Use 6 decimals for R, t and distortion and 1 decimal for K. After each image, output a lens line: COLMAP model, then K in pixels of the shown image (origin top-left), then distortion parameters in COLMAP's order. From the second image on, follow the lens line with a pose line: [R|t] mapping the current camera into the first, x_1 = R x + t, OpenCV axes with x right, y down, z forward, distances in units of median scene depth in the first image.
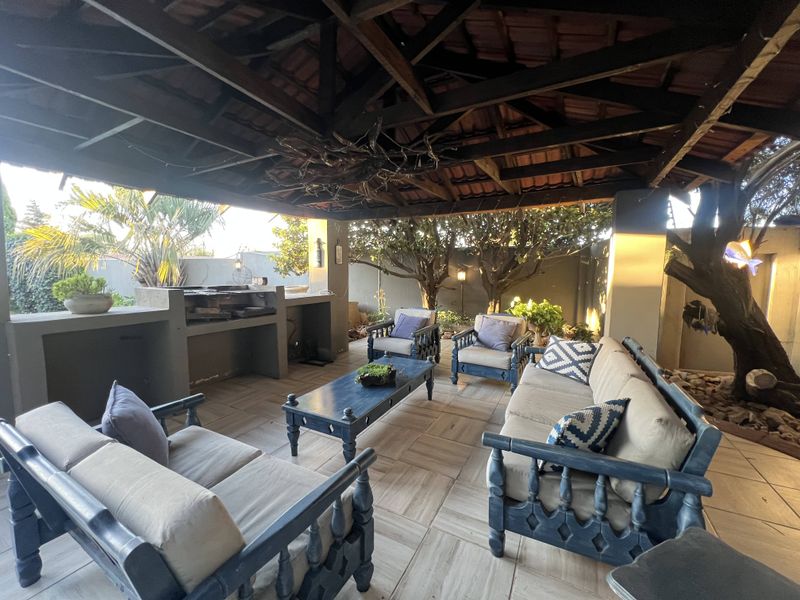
lens RADIAL K [[322.3, 0, 403.4], [0, 322.3, 296.7], [0, 0, 1]] dist [-0.000383, 0.000271]
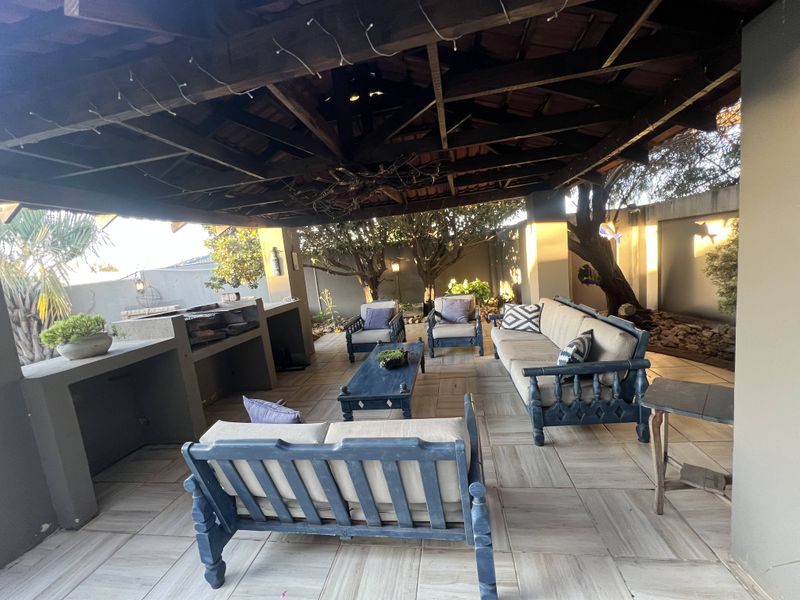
lens RADIAL K [[322.3, 0, 403.4], [0, 322.3, 296.7], [0, 0, 1]] dist [-0.000383, 0.000271]
pose [[0.937663, -0.147575, 0.314658, -0.351979], [0.140419, 0.989050, 0.045427, -0.027522], [-0.317916, 0.001589, 0.948118, -0.122629]]
